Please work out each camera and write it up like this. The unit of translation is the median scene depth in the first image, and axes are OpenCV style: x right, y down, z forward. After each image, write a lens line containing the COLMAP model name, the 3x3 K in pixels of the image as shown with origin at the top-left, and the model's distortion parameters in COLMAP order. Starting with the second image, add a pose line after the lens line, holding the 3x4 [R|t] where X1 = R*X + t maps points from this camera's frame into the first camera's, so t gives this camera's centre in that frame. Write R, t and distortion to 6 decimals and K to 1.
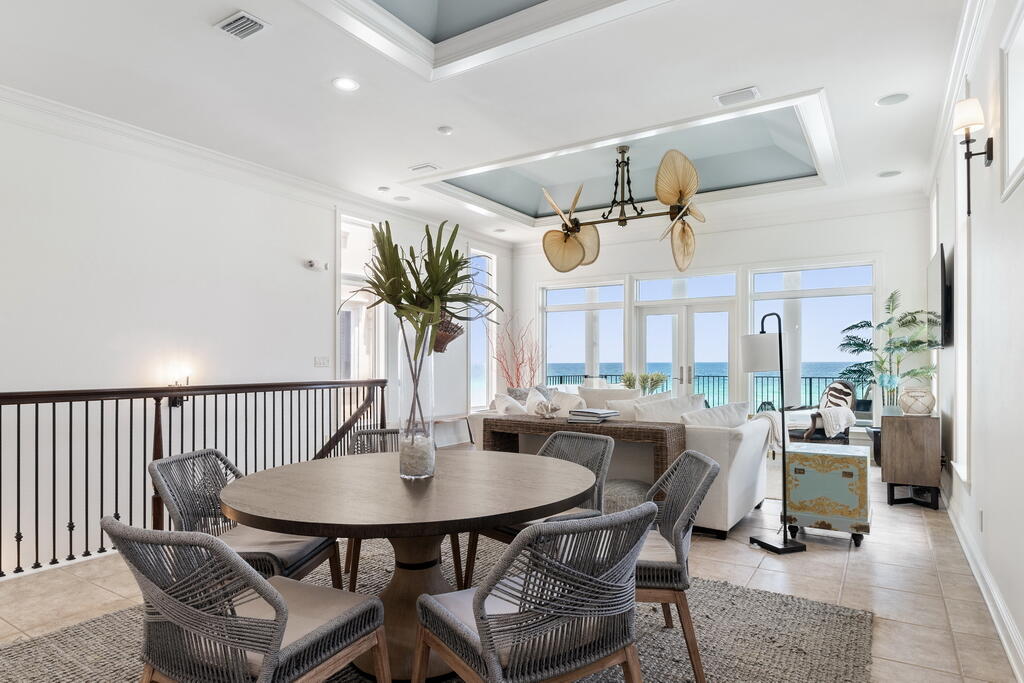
lens RADIAL K [[574.8, 0, 497.4], [0, 574.8, 366.2], [0, 0, 1]] dist [-0.005642, 0.001883]
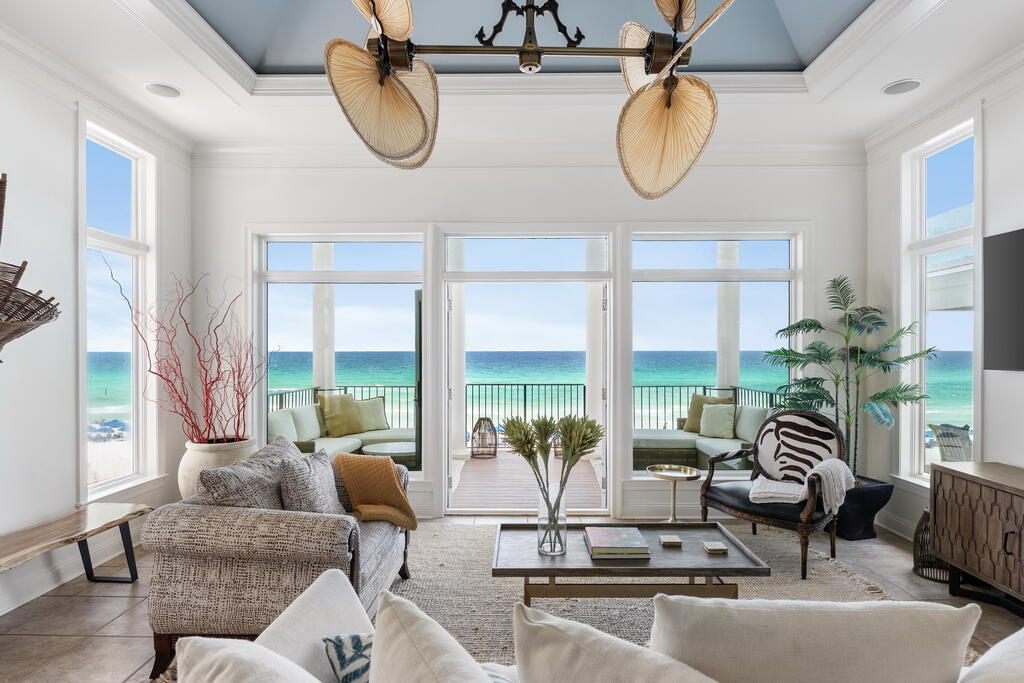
lens RADIAL K [[574.8, 0, 514.1], [0, 574.8, 356.3], [0, 0, 1]] dist [-0.005642, 0.001883]
pose [[0.844138, -0.004376, 0.536108, -0.009861], [0.003741, 0.999990, 0.002273, -0.039123], [-0.536112, 0.000087, 0.844147, 0.638197]]
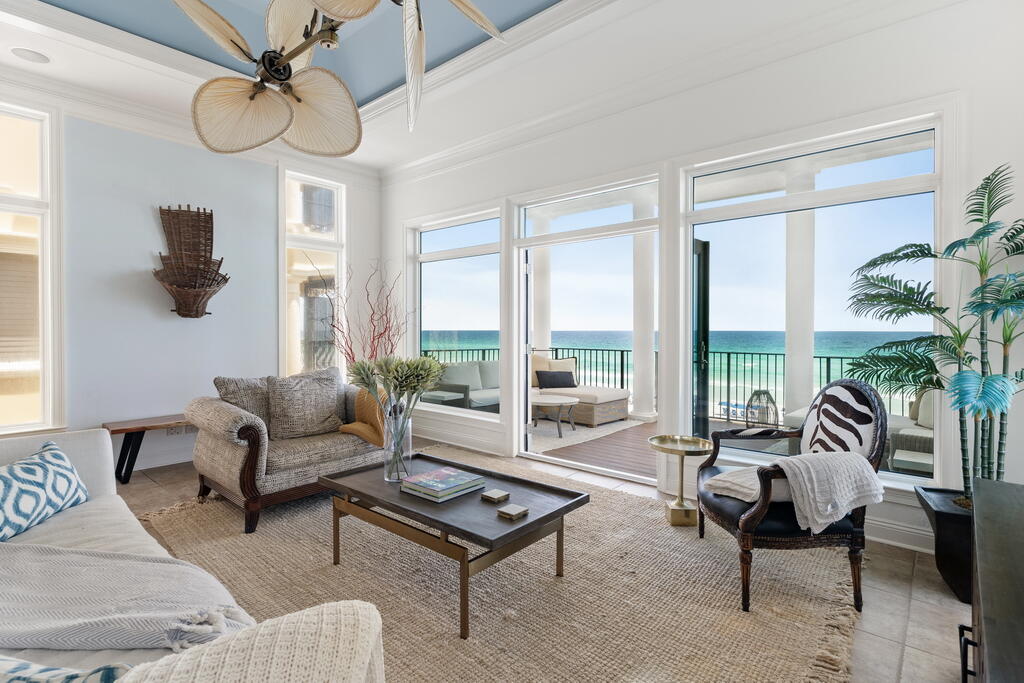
lens RADIAL K [[493.2, 0, 491.5], [0, 493.2, 337.4], [0, 0, 1]] dist [-0.001236, 0.001448]
pose [[0.988496, 0.006423, -0.151110, 0.393357], [-0.005368, 0.999958, 0.007385, -0.009061], [0.151151, -0.006488, 0.988489, 0.601254]]
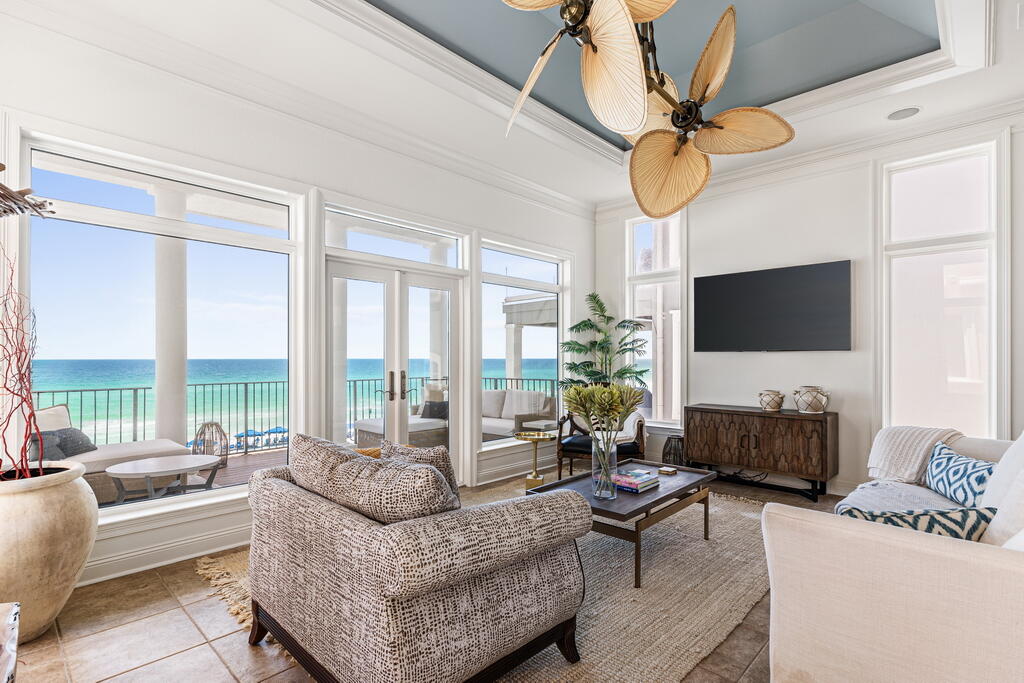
lens RADIAL K [[493.2, 0, 534.9], [0, 493.2, 360.1], [0, 0, 1]] dist [-0.001236, 0.001448]
pose [[0.167493, -0.003038, 0.985869, -0.207766], [0.010935, 0.999939, 0.001223, -0.013419], [-0.985813, 0.010576, 0.167516, 0.989084]]
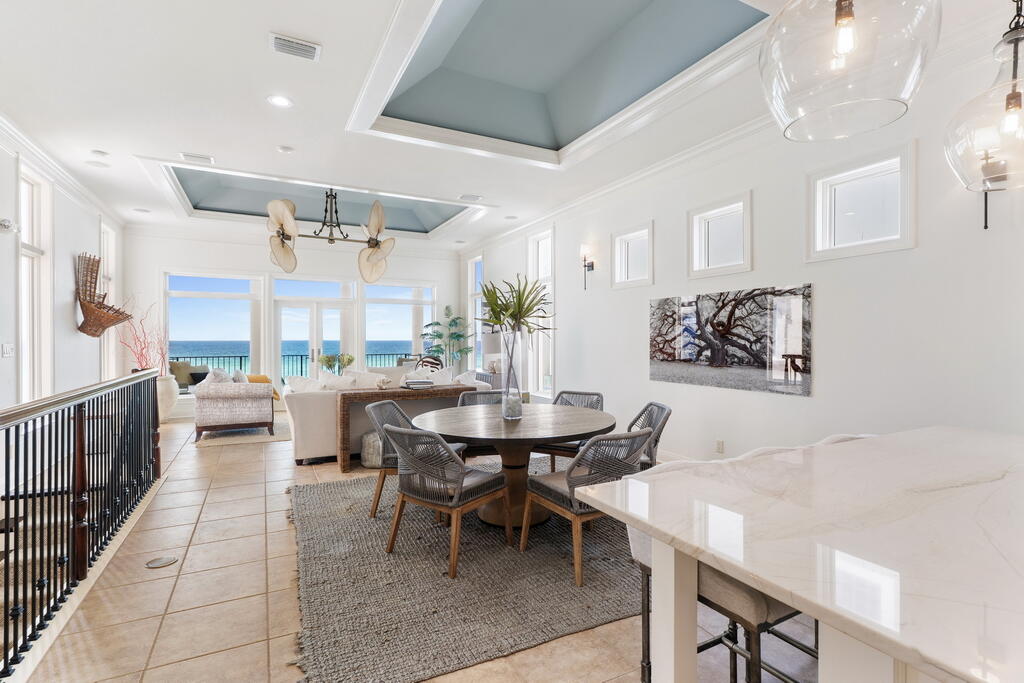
lens RADIAL K [[493.2, 0, 512.1], [0, 493.2, 342.2], [0, 0, 1]] dist [-0.001236, 0.001448]
pose [[0.500111, -0.002361, 0.865958, -0.532755], [0.006817, 0.999976, -0.001210, -0.013526], [-0.865935, 0.006508, 0.500115, 0.074770]]
